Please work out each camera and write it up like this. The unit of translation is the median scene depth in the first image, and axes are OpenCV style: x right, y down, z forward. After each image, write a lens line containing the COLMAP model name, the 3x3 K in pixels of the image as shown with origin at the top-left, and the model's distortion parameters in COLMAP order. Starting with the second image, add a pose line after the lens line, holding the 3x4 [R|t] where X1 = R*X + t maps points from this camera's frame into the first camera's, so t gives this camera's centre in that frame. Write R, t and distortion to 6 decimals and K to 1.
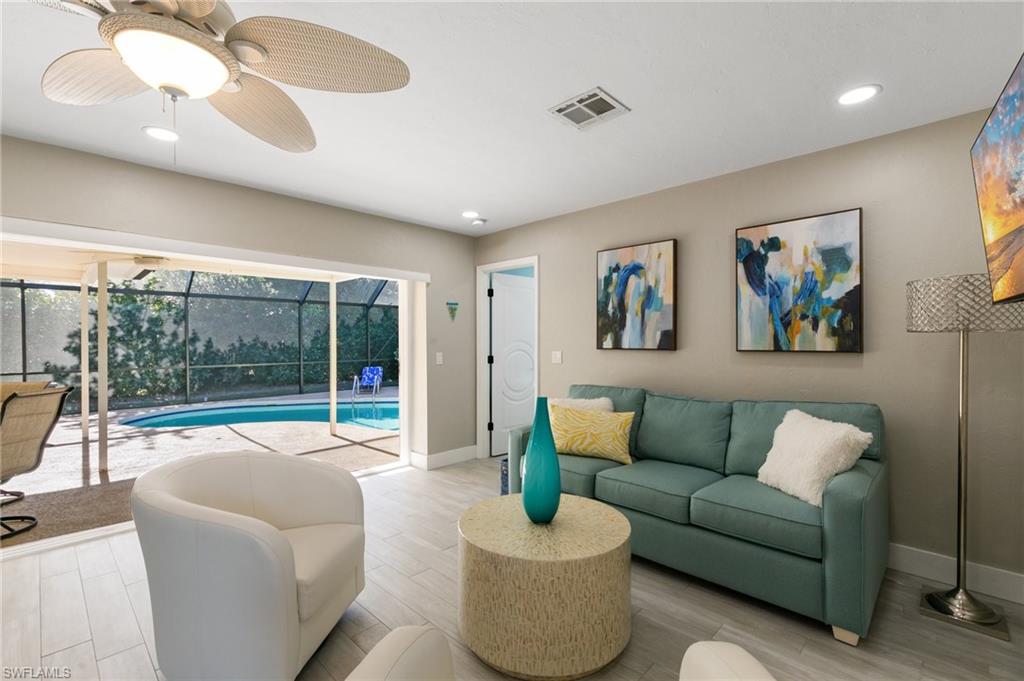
lens RADIAL K [[454.0, 0, 511.5], [0, 454.0, 342.8], [0, 0, 1]] dist [0.005842, -0.000816]
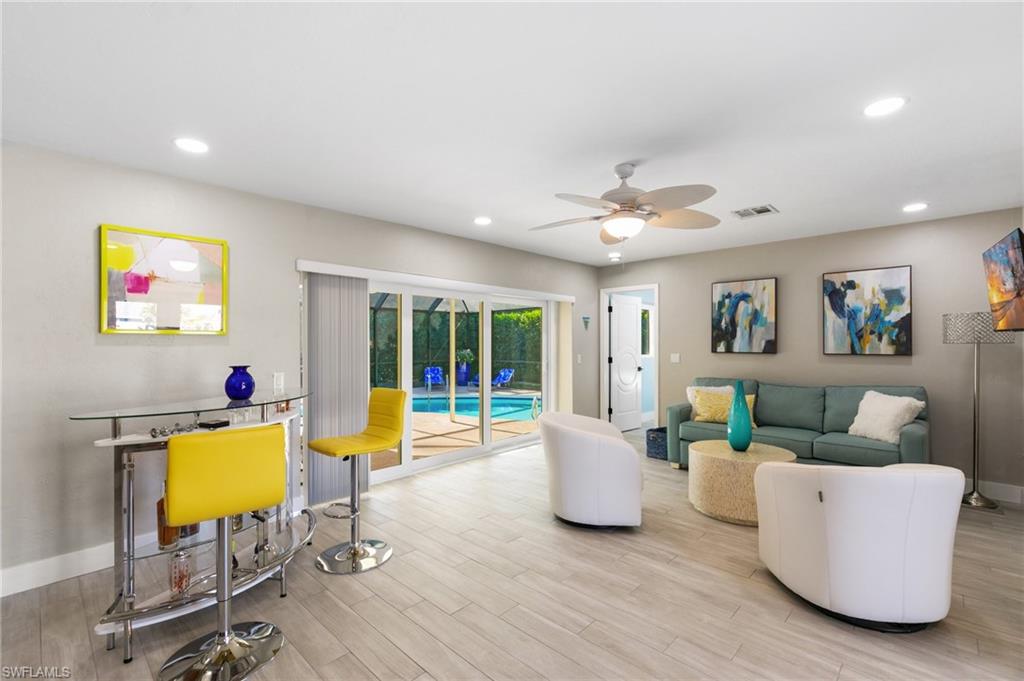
lens RADIAL K [[454.0, 0, 512.6], [0, 454.0, 342.4], [0, 0, 1]] dist [0.005842, -0.000816]
pose [[0.999988, 0.001804, 0.004634, -0.514712], [-0.001780, 0.999985, -0.005157, -0.010692], [-0.004643, 0.005149, 0.999976, -0.479271]]
